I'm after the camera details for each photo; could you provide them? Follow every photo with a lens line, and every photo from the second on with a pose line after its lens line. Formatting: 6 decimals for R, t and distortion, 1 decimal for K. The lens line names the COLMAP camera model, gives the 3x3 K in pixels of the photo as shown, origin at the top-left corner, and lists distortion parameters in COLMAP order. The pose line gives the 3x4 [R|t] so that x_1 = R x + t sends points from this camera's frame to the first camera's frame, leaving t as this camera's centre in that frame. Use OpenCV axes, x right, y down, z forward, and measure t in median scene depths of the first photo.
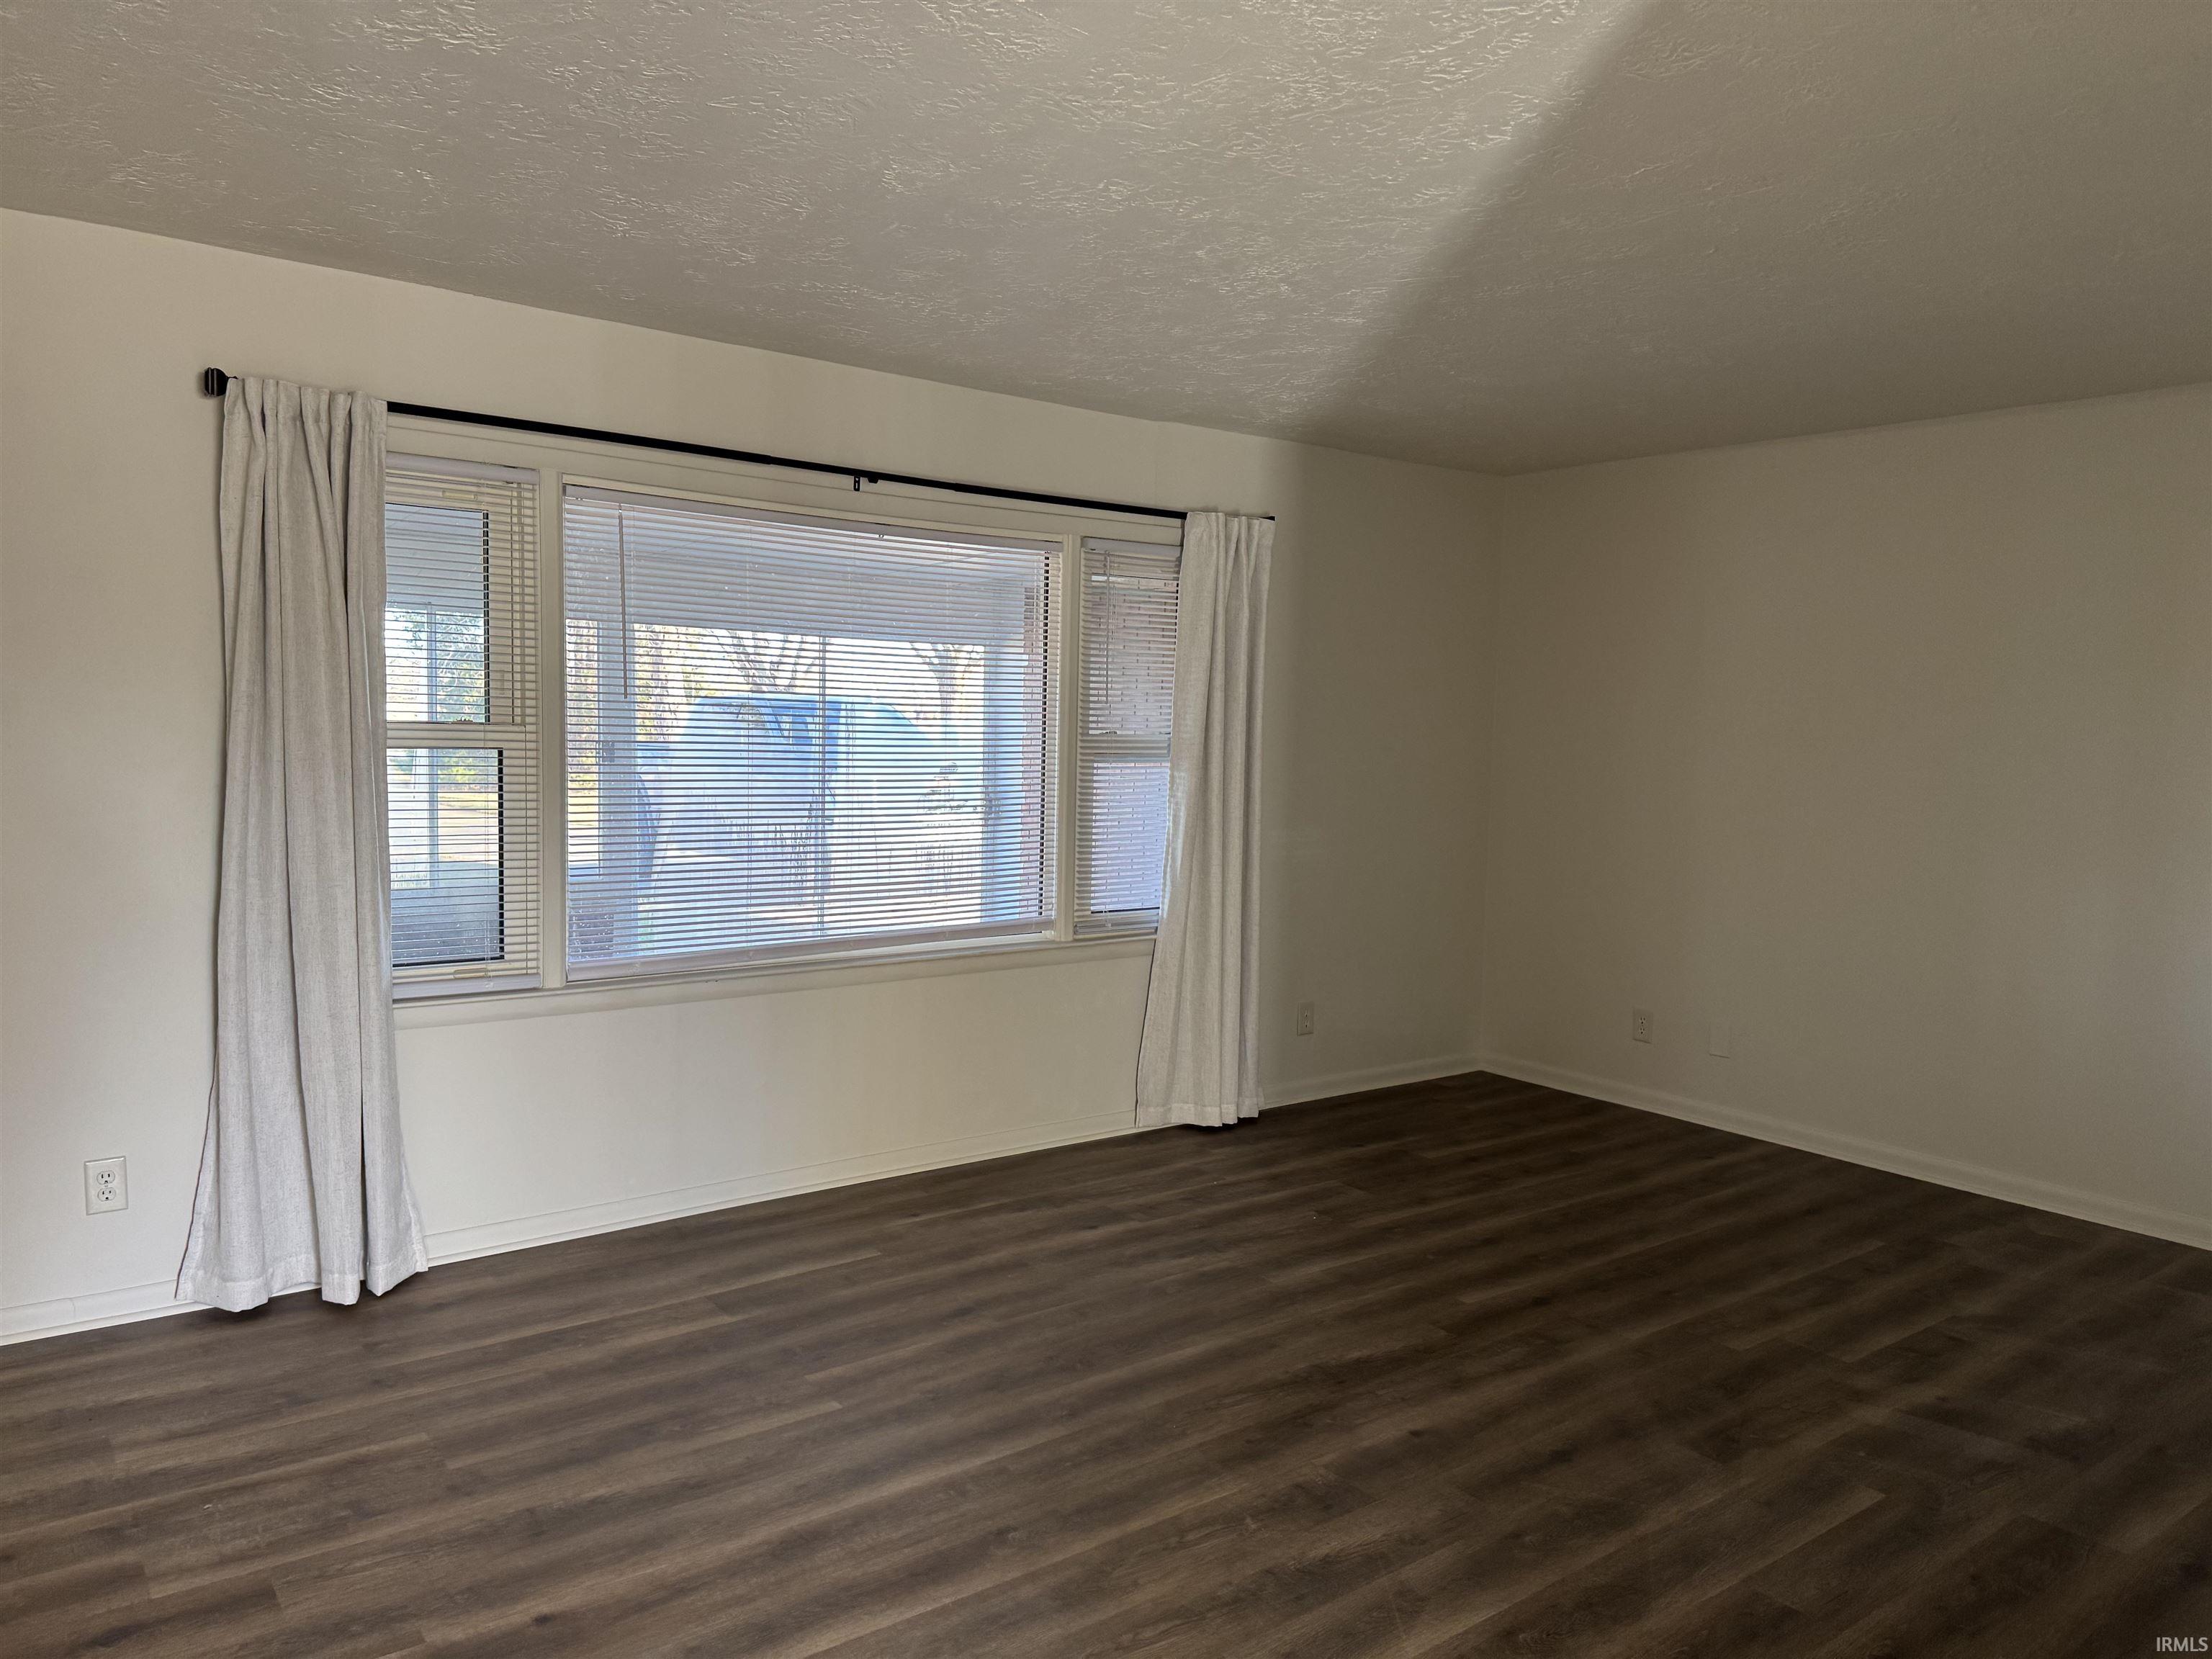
lens RADIAL K [[1552.0, 0, 1128.5], [0, 1552.0, 812.3], [0, 0, 1]] dist [0.059014, -0.066745]
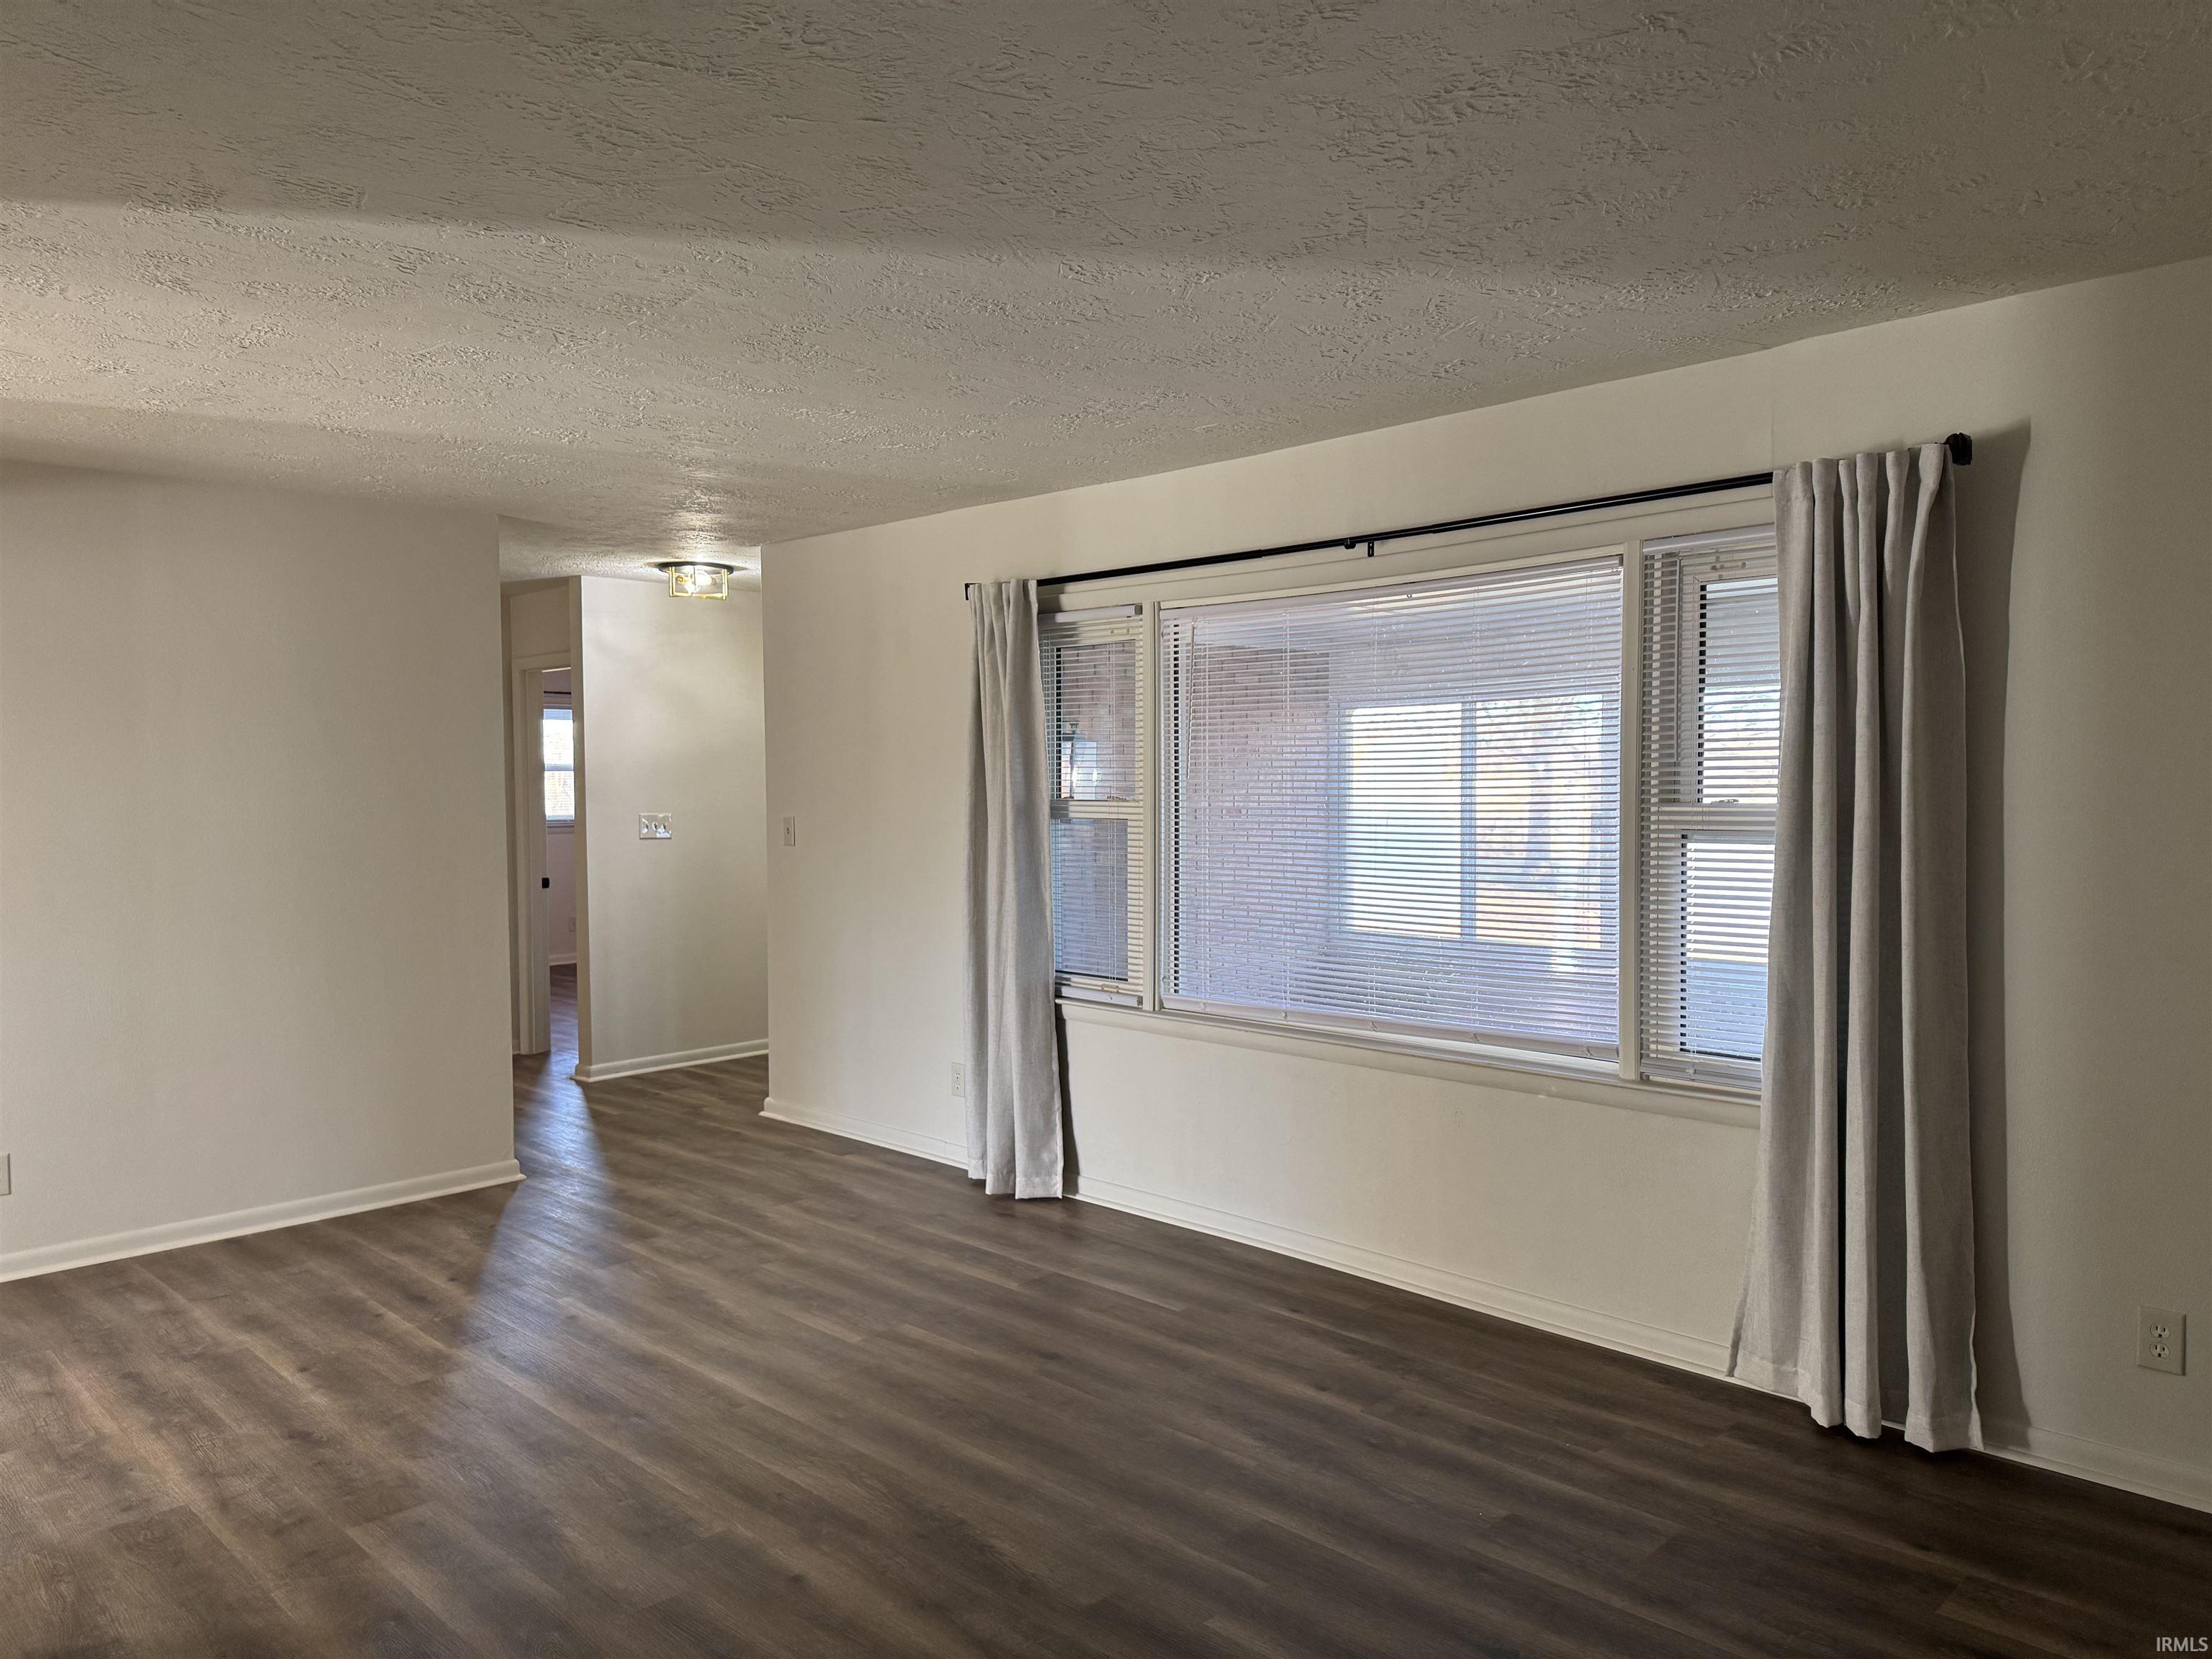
lens RADIAL K [[1552.0, 0, 1078.9], [0, 1552.0, 770.2], [0, 0, 1]] dist [0.059014, -0.066745]
pose [[0.131141, -0.018665, -0.991188, 0.936538], [-0.051641, 0.998337, -0.025632, -0.046488], [0.990018, 0.054547, 0.129959, 0.855826]]
